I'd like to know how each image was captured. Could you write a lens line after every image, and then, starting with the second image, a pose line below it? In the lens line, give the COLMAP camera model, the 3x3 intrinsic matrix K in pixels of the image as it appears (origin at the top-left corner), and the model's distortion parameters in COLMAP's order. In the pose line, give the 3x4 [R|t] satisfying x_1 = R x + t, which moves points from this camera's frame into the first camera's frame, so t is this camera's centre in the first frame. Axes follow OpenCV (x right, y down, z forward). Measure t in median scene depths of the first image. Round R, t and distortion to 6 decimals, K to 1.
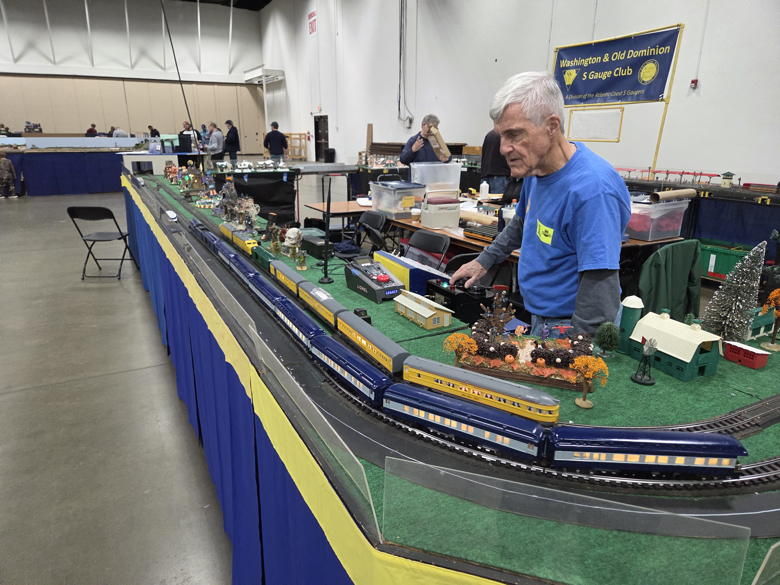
lens RADIAL K [[523.2, 0, 390.0], [0, 523.2, 292.5], [0, 0, 1]] dist [0.060841, -0.049308]
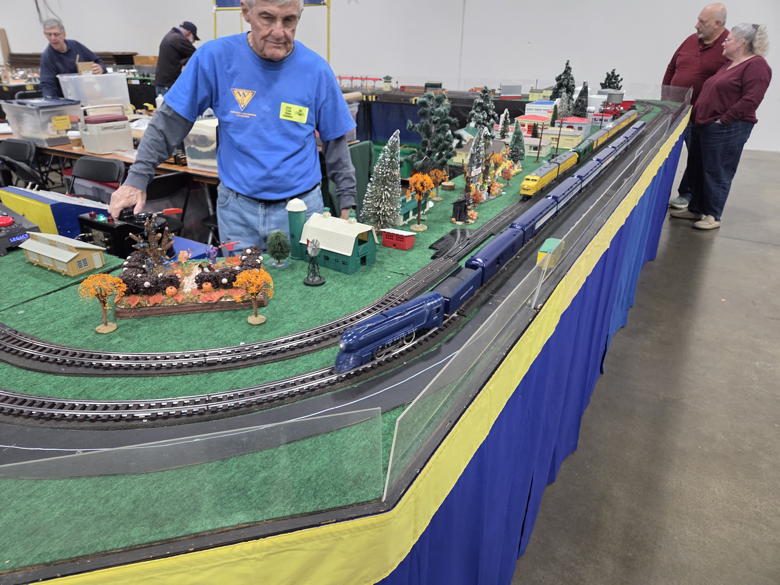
lens RADIAL K [[523.2, 0, 390.0], [0, 523.2, 292.5], [0, 0, 1]] dist [0.060841, -0.049308]
pose [[0.854688, -0.224810, 0.467940, 0.113704], [0.152587, 0.970345, 0.187480, 0.018307], [-0.496211, -0.088835, 0.863645, 0.060370]]
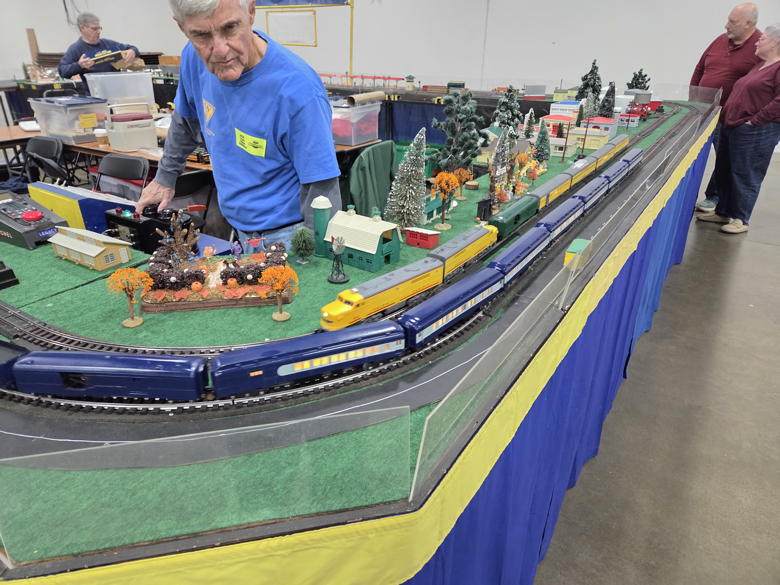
lens RADIAL K [[524.0, 0, 393.6], [0, 524.0, 293.3], [0, 0, 1]] dist [0.060506, -0.050699]
pose [[0.870509, -0.211867, 0.444215, 0.107153], [0.143006, 0.972542, 0.183609, 0.021004], [-0.470918, -0.096308, 0.876904, 0.069589]]
